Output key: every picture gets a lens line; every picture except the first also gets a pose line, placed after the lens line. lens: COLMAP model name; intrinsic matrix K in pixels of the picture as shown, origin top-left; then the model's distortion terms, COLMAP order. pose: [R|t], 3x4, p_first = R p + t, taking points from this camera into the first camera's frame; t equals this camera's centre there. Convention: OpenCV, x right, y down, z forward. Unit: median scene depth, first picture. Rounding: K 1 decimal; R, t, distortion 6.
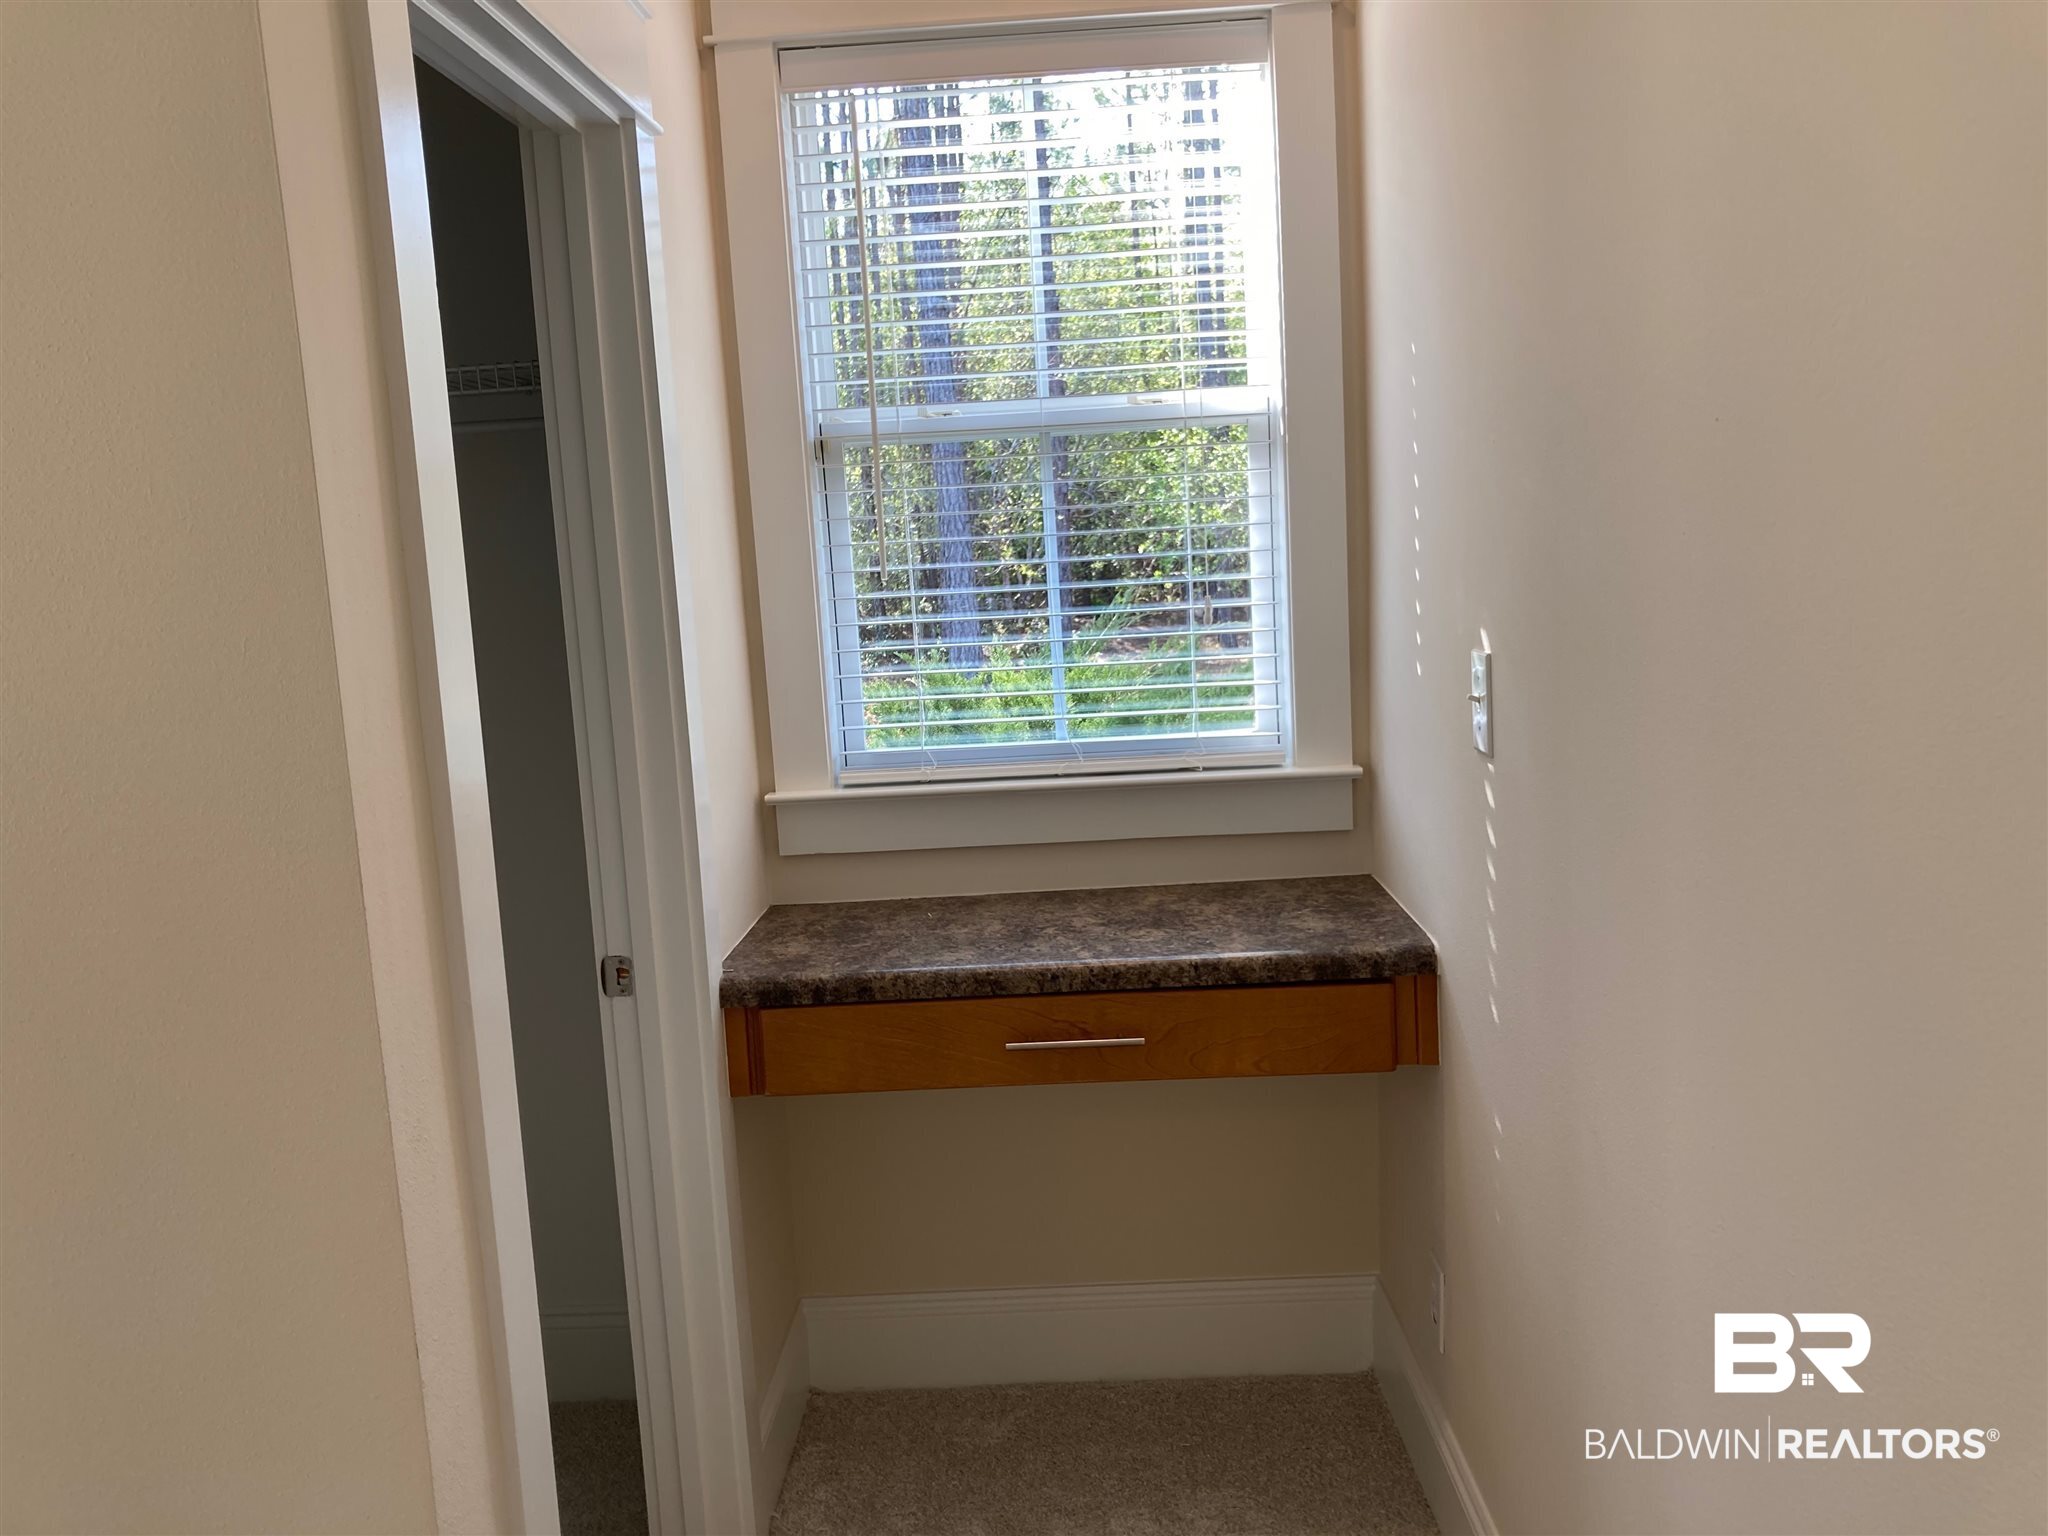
lens RADIAL K [[1690.7, 0, 1027.6], [0, 1690.7, 771.8], [0, 0, 1]] dist [0.026512, -0.019517]
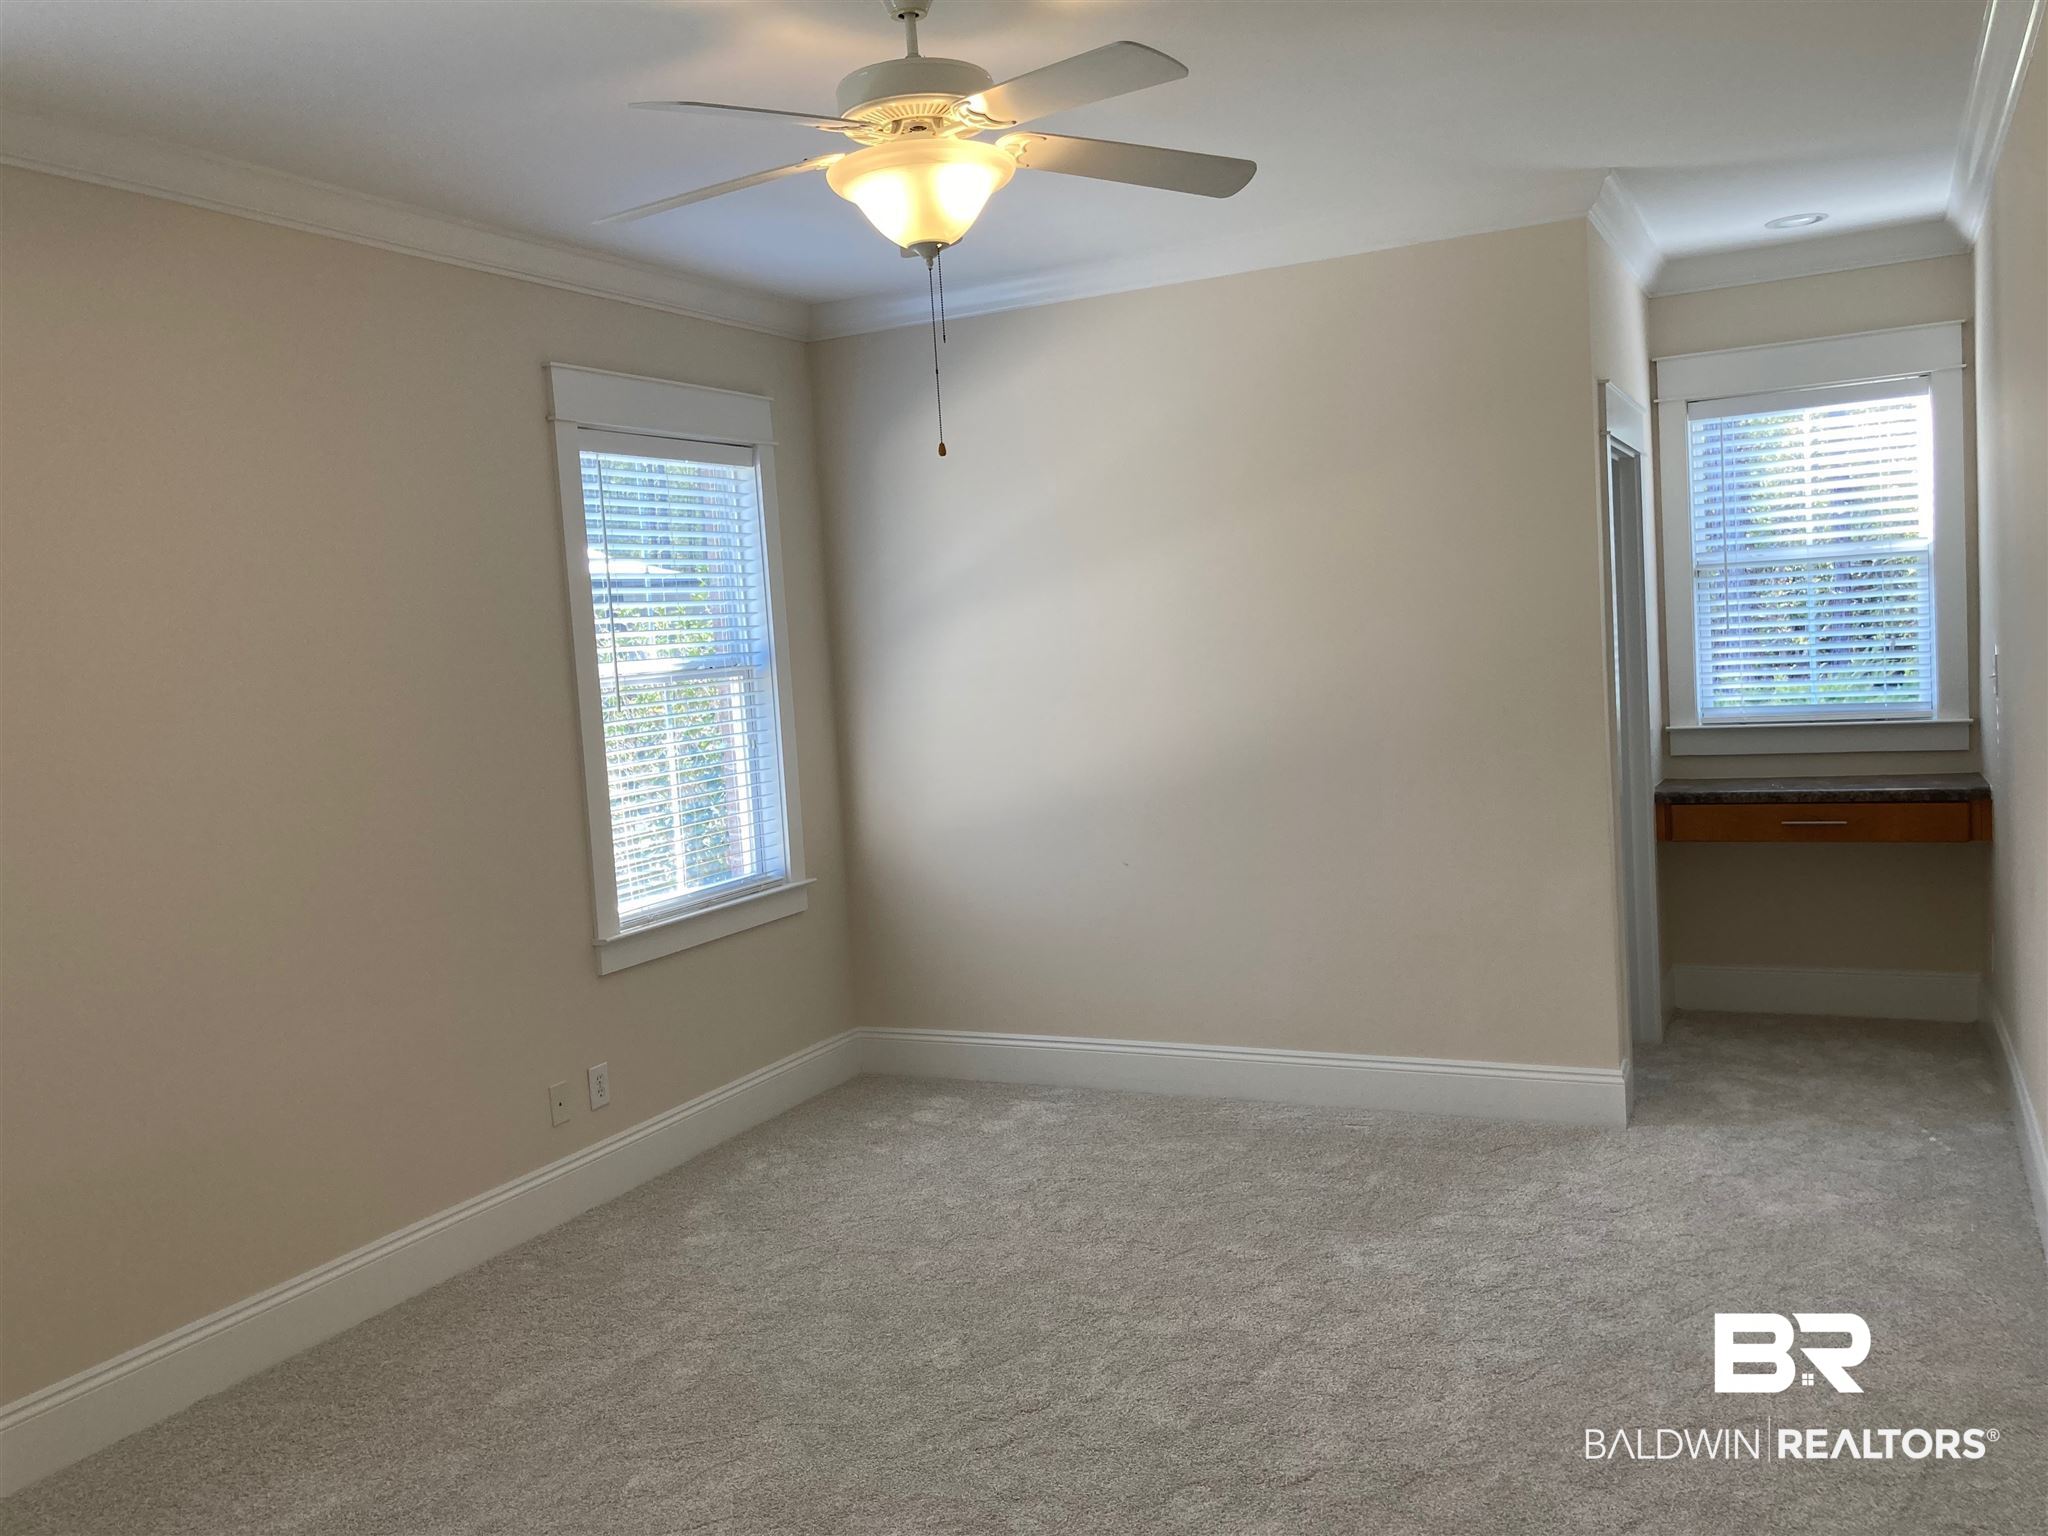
lens RADIAL K [[1690.7, 0, 1012.9], [0, 1690.7, 774.7], [0, 0, 1]] dist [0.026512, -0.019517]
pose [[0.907202, 0.031804, -0.419492, 0.005903], [-0.045209, 0.998734, -0.022051, 0.193147], [0.418260, 0.038969, 0.907491, -1.616299]]
